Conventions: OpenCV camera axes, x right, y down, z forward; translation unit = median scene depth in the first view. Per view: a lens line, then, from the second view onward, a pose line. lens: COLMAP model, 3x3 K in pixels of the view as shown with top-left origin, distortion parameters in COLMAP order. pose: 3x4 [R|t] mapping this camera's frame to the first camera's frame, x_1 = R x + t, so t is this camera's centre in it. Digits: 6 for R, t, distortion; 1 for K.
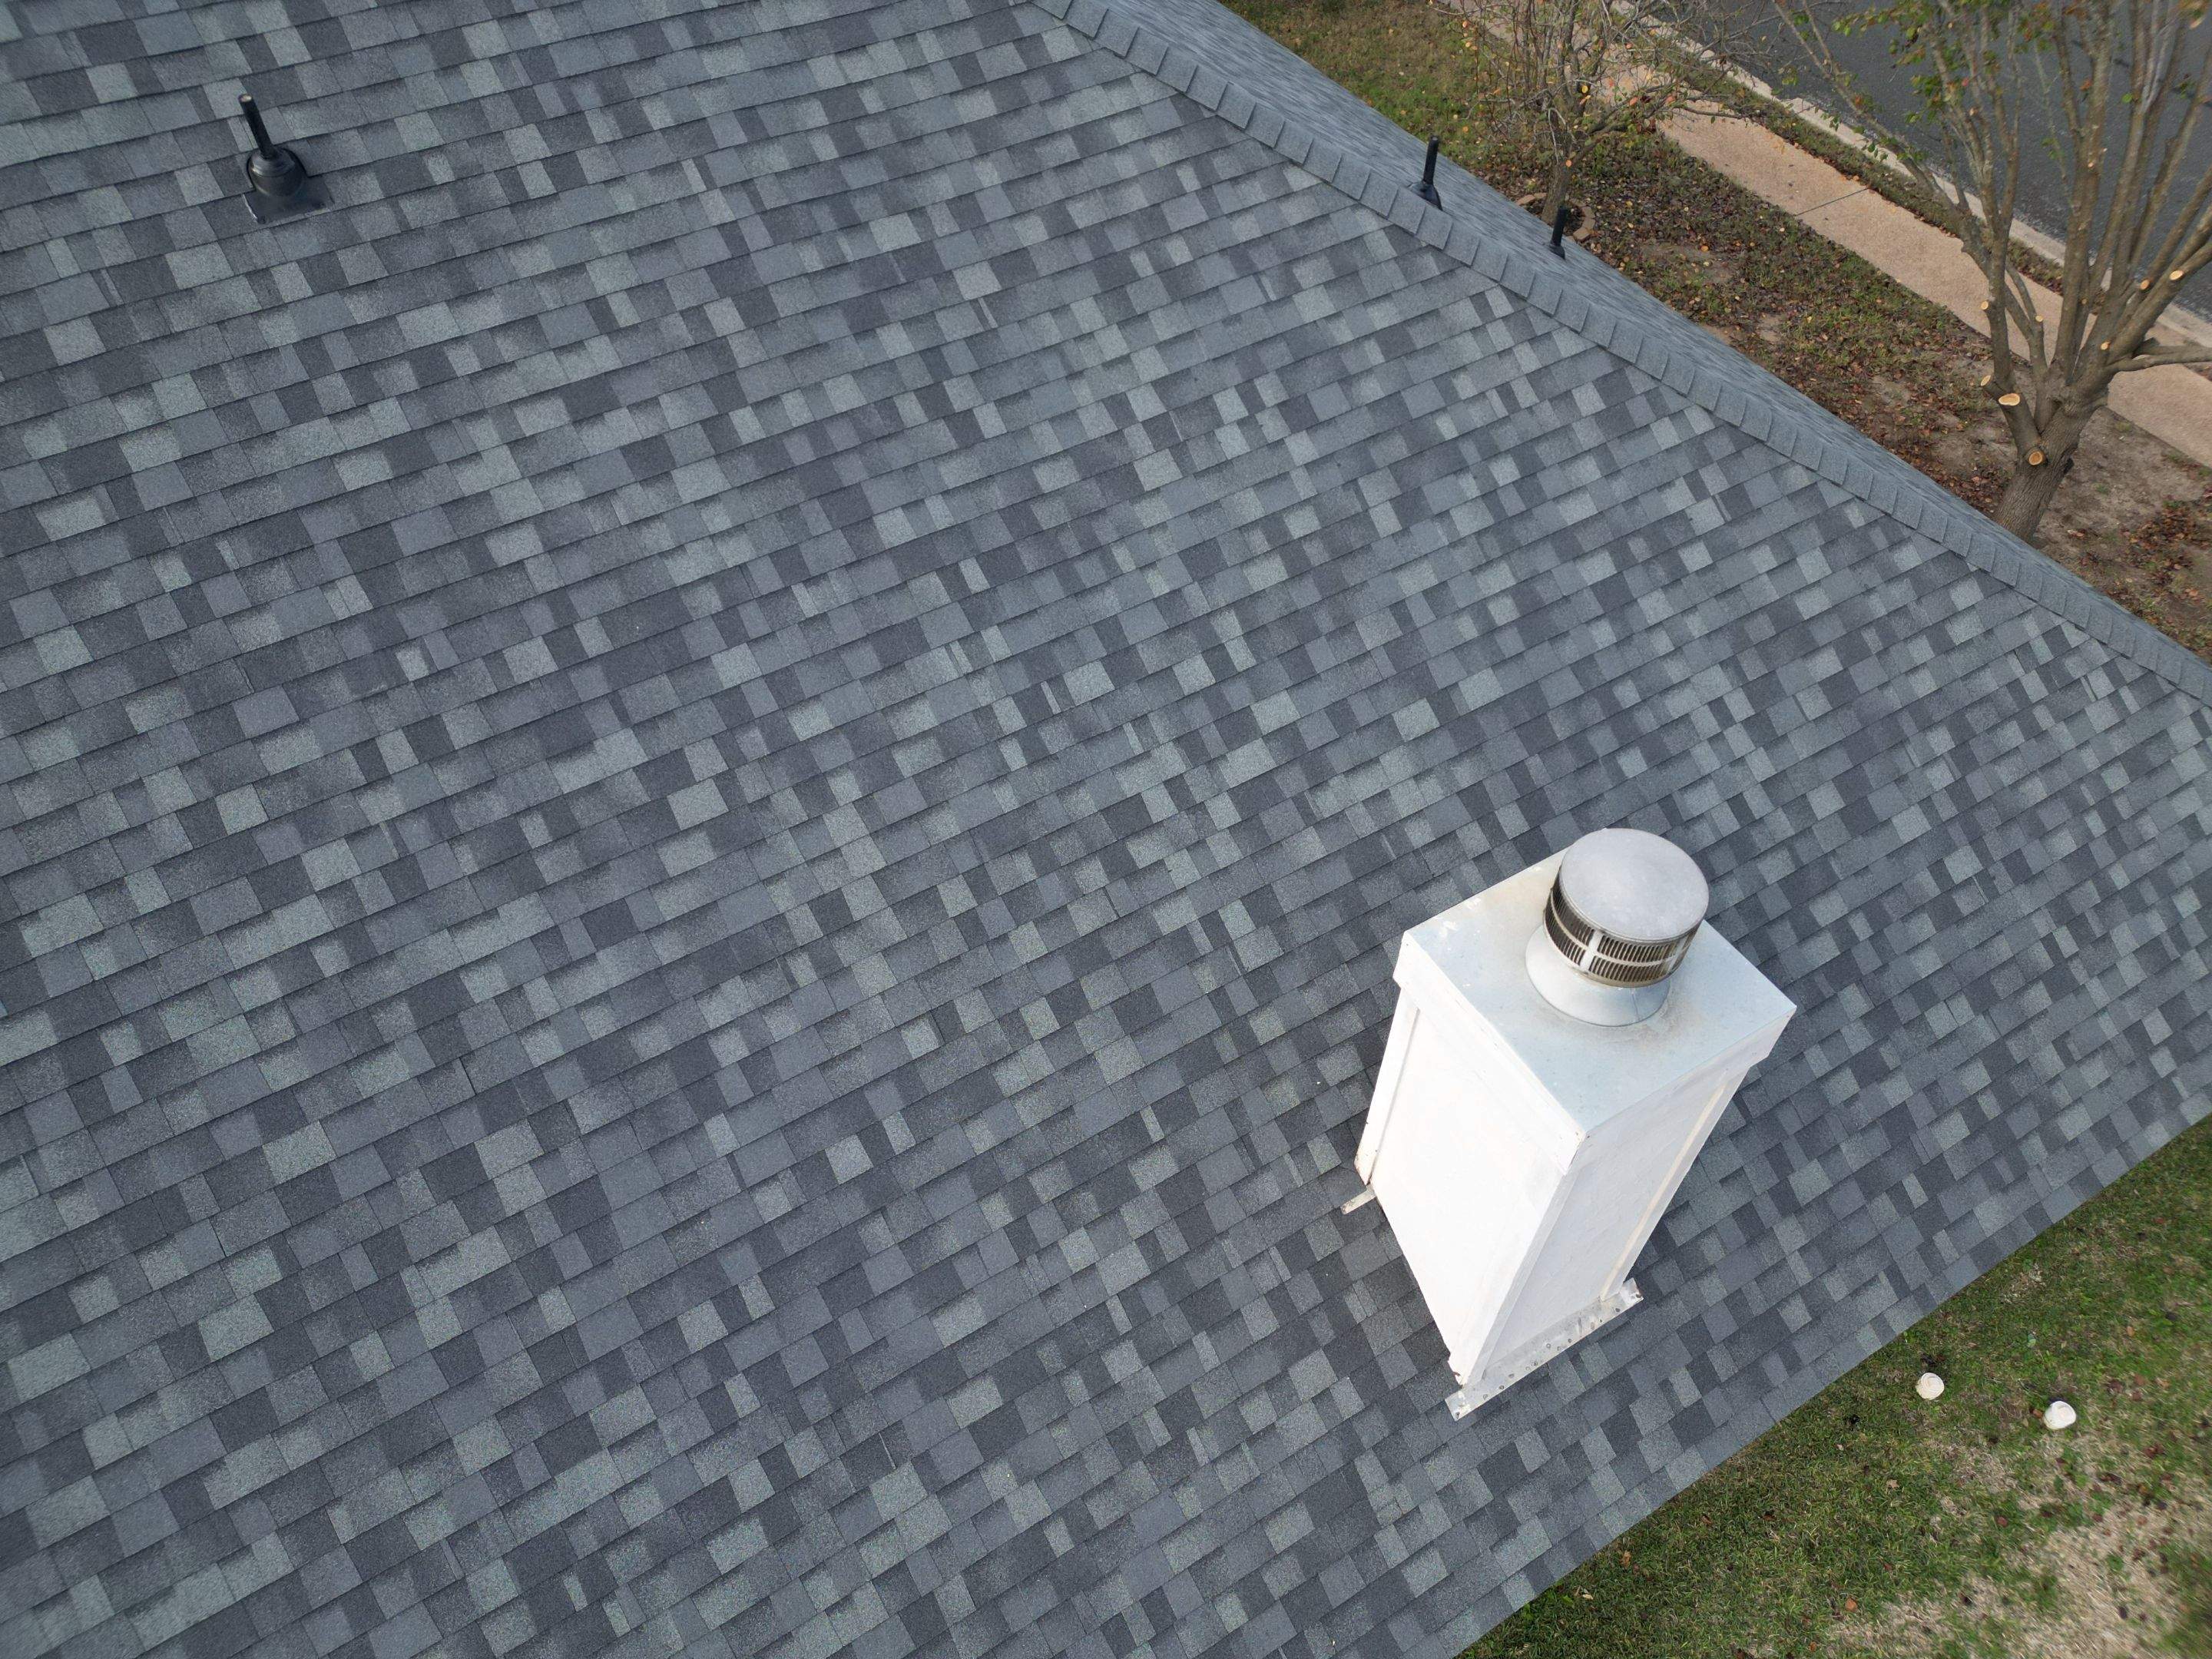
lens RADIAL K [[1559.3, 0, 1107.1], [0, 1559.3, 823.8], [0, 0, 1]] dist [0.094316, -0.097551]
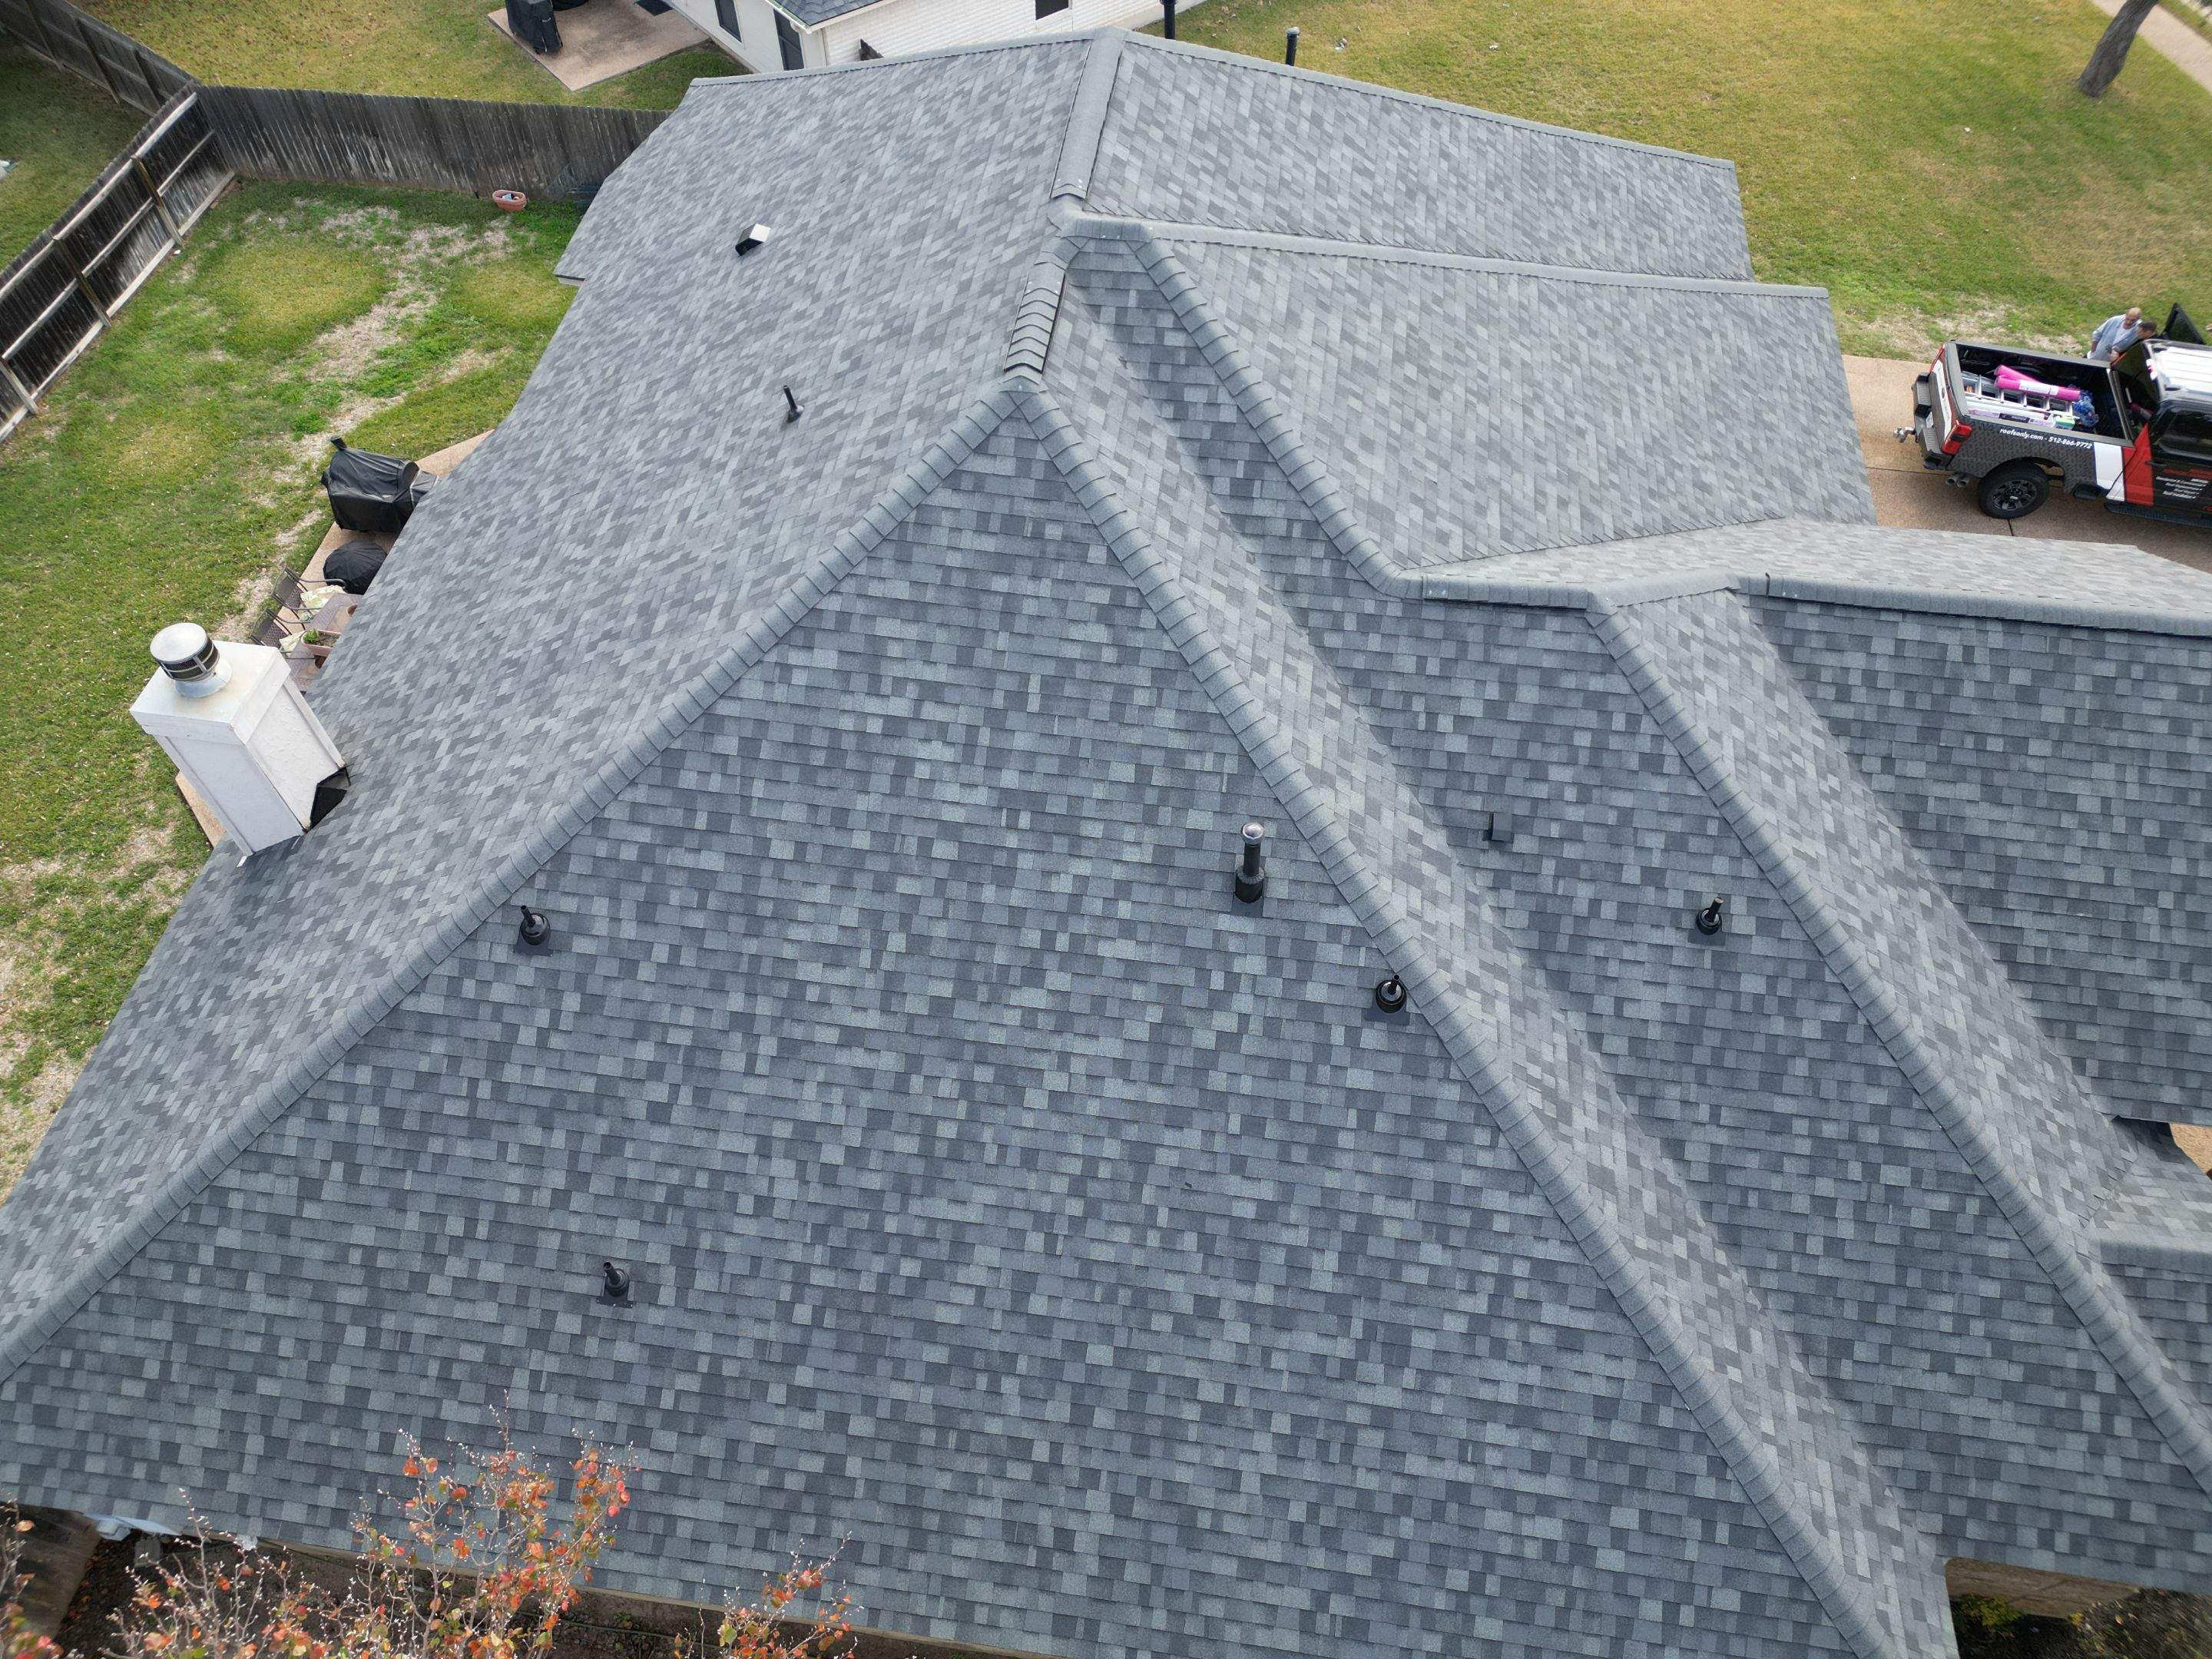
lens RADIAL K [[1535.2, 0, 1102.9], [0, 1535.2, 829.8], [0, 0, 1]] dist [0.083578, -0.078388]
pose [[-0.623995, 0.627528, -0.465659, 0.629931], [-0.604794, -0.010482, 0.796313, -2.436644], [0.494828, 0.778523, 0.386066, 0.790114]]
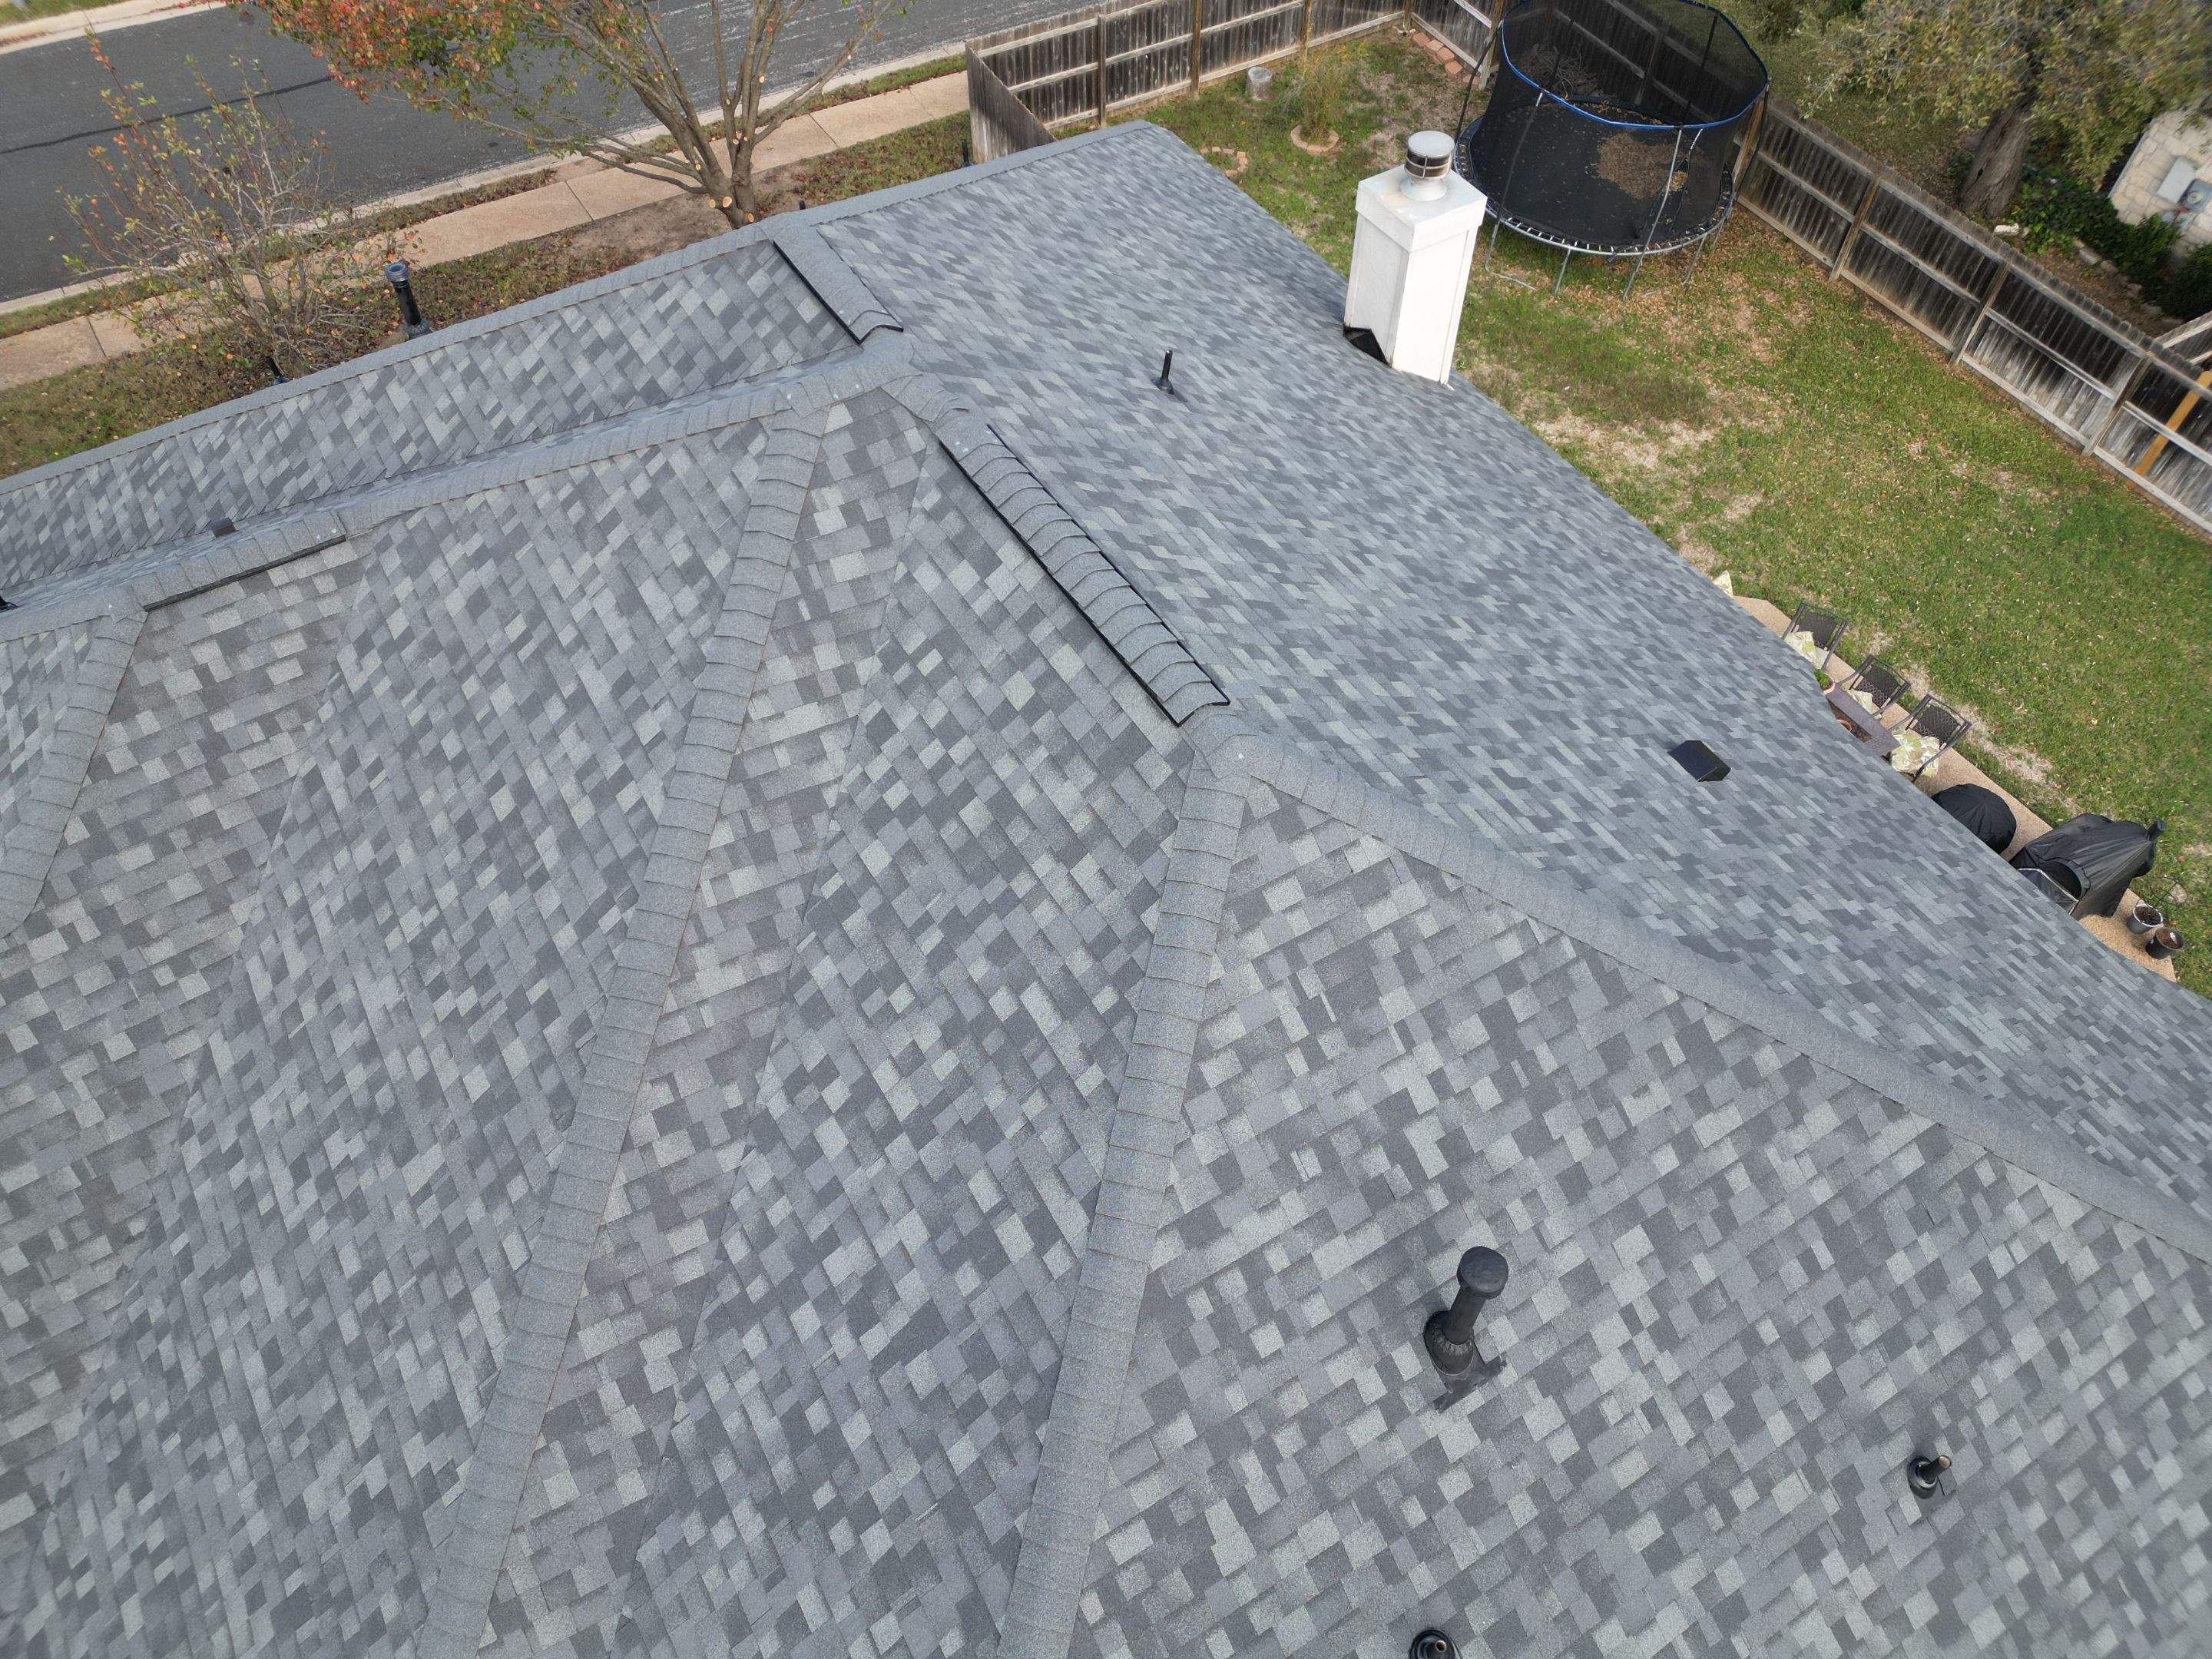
lens RADIAL K [[1535.2, 0, 1102.9], [0, 1535.2, 829.8], [0, 0, 1]] dist [0.083578, -0.078388]
pose [[-0.007242, -0.800432, 0.599380, -2.027166], [0.773931, 0.375078, 0.510243, -1.192739], [-0.633229, 0.467573, 0.616763, 0.122788]]
